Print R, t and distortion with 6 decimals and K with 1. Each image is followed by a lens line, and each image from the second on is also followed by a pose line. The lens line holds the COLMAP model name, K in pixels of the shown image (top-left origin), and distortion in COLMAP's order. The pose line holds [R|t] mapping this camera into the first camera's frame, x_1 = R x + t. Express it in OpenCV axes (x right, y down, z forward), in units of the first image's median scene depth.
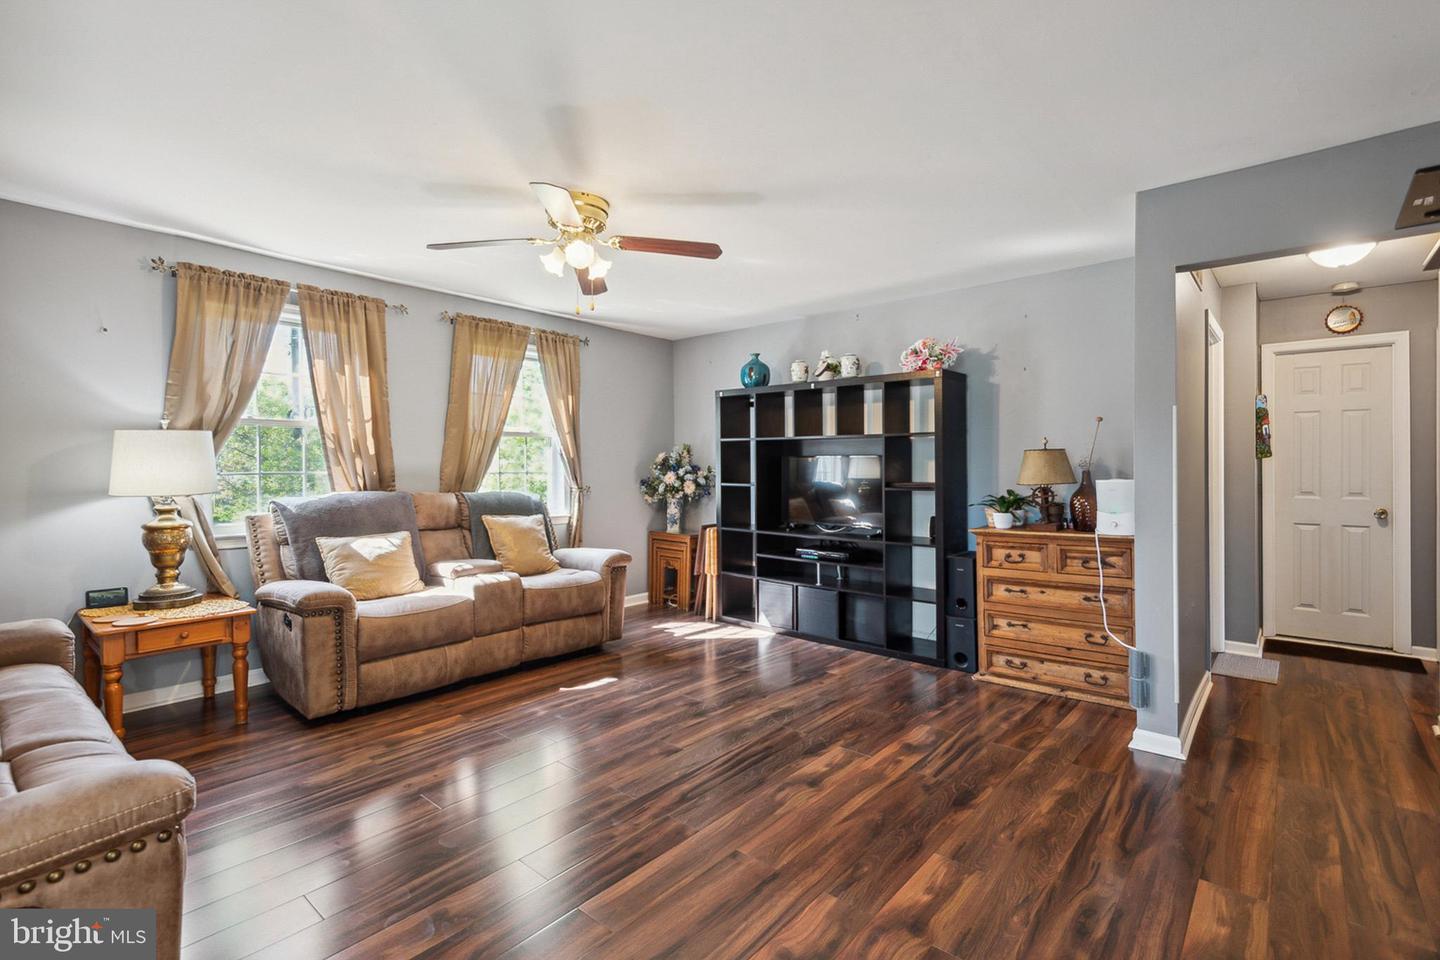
lens RADIAL K [[666.7, 0, 707.9], [0, 666.7, 464.8], [0, 0, 1]] dist [0.030392, -0.012301]
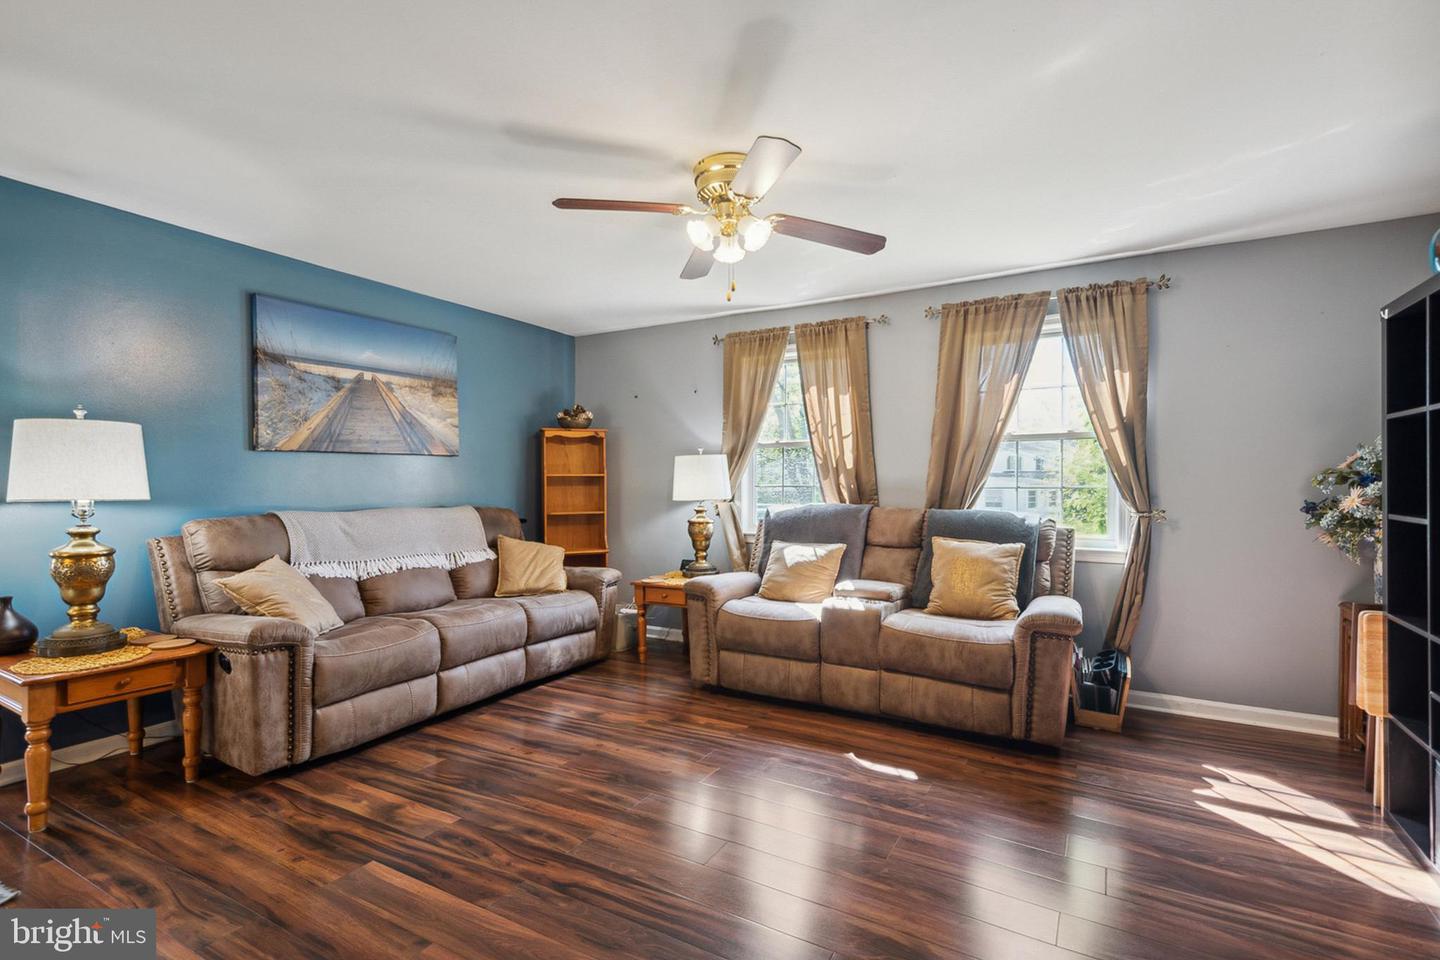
lens RADIAL K [[666.7, 0, 740.1], [0, 666.7, 481.4], [0, 0, 1]] dist [0.030392, -0.012301]
pose [[0.205037, 0.000485, -0.978754, 0.547810], [0.006432, 0.999978, 0.001843, 0.002340], [0.978733, -0.006674, 0.205030, 0.704565]]
